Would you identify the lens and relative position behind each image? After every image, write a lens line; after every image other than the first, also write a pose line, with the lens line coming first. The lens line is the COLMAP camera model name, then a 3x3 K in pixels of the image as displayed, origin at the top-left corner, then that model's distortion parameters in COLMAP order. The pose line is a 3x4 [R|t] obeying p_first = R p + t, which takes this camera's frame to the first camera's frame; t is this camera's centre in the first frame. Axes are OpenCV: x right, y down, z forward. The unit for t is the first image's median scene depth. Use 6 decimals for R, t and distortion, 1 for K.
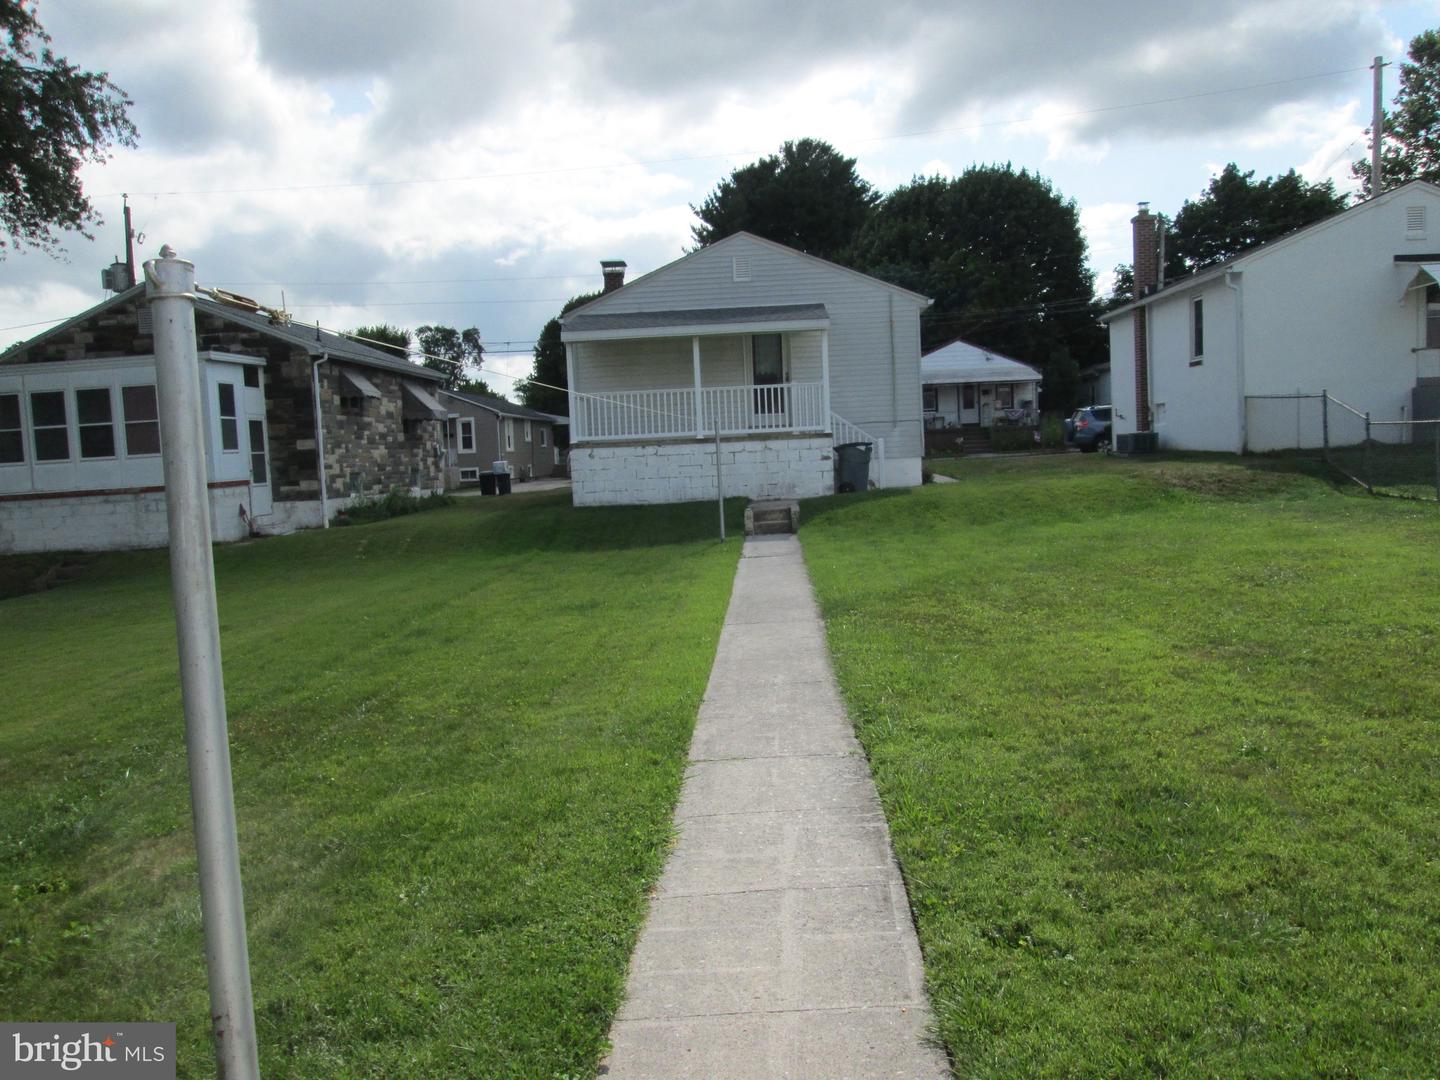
lens RADIAL K [[1192.5, 0, 725.1], [0, 1192.5, 540.9], [0, 0, 1]] dist [-0.070267, 0.068753]
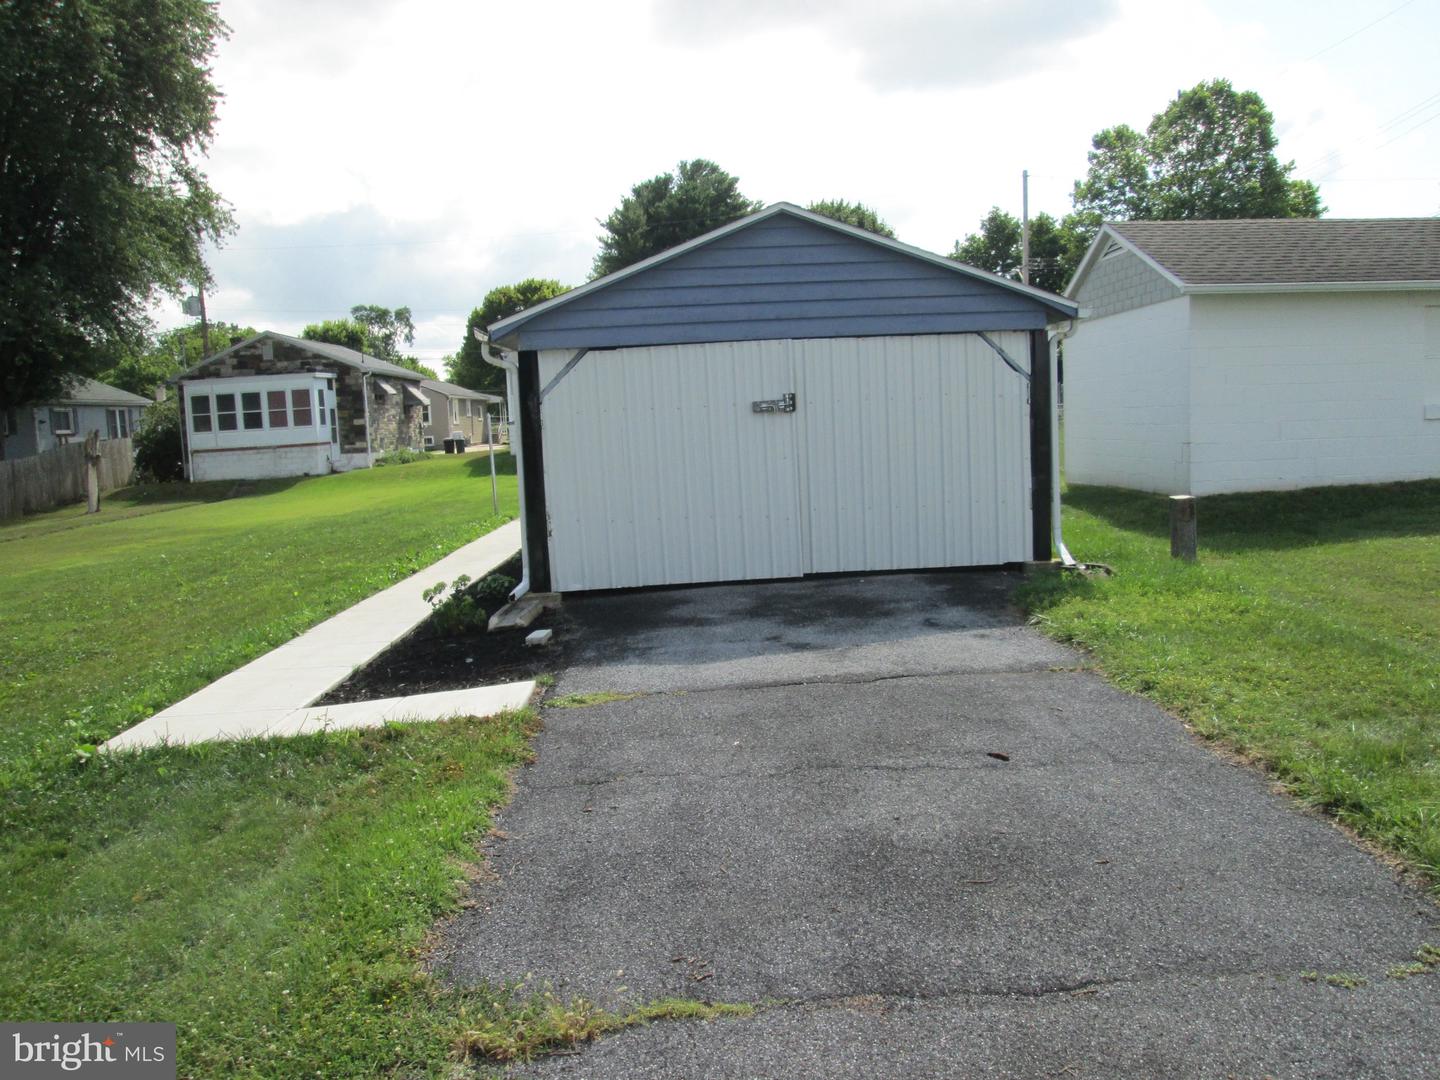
lens RADIAL K [[1192.5, 0, 725.1], [0, 1192.5, 540.9], [0, 0, 1]] dist [-0.070267, 0.068753]
pose [[0.998149, -0.006878, 0.060428, 0.087979], [0.005397, 0.999682, 0.024625, 0.056428], [-0.060578, -0.024253, 0.997869, -0.810238]]
